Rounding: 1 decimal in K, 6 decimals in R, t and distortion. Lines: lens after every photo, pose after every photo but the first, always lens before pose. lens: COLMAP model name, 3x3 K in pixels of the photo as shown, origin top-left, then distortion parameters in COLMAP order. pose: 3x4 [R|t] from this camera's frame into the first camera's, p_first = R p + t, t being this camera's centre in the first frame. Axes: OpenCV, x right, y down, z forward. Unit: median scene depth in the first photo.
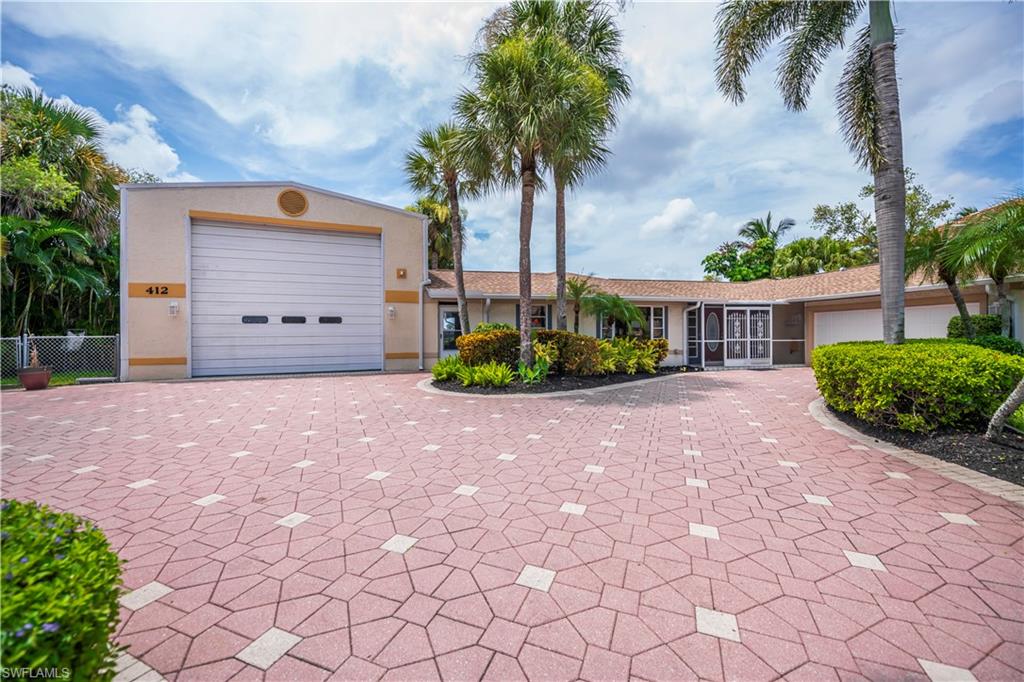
lens RADIAL K [[425.3, 0, 512.0], [0, 425.3, 341.0], [0, 0, 1]] dist [-0.018363, -0.000223]
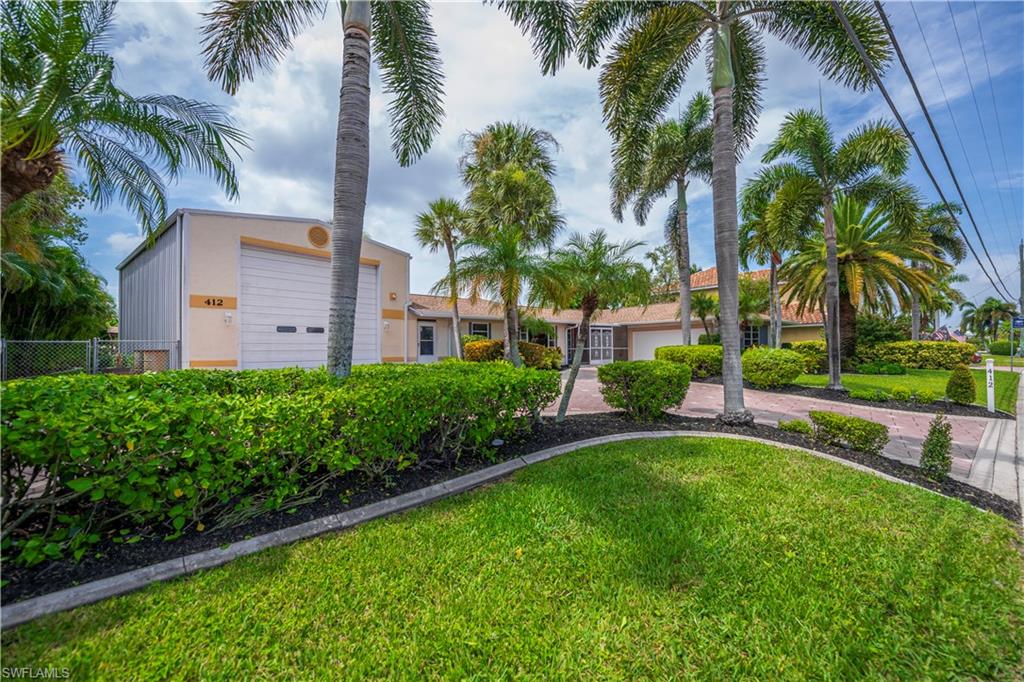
lens RADIAL K [[436.0, 0, 512.0], [0, 436.0, 341.0], [0, 0, 1]] dist [0.000741, -0.000026]
pose [[0.897267, 0.007896, 0.441418, -0.472460], [0.011055, 0.999125, -0.040343, 0.033300], [-0.441350, 0.041078, 0.896394, -0.329730]]
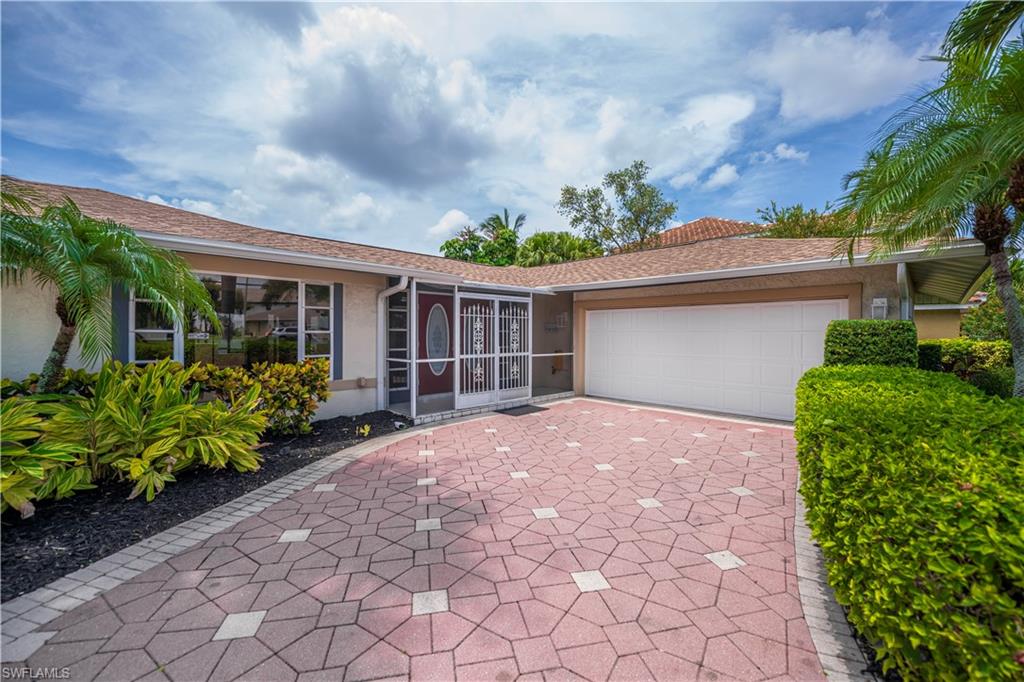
lens RADIAL K [[436.0, 0, 512.0], [0, 436.0, 341.0], [0, 0, 1]] dist [0.000741, -0.000026]
pose [[0.844185, 0.002968, 0.536043, 0.273680], [-0.004903, 0.999986, 0.002185, -0.022602], [-0.536029, -0.004473, 0.844188, 0.512837]]
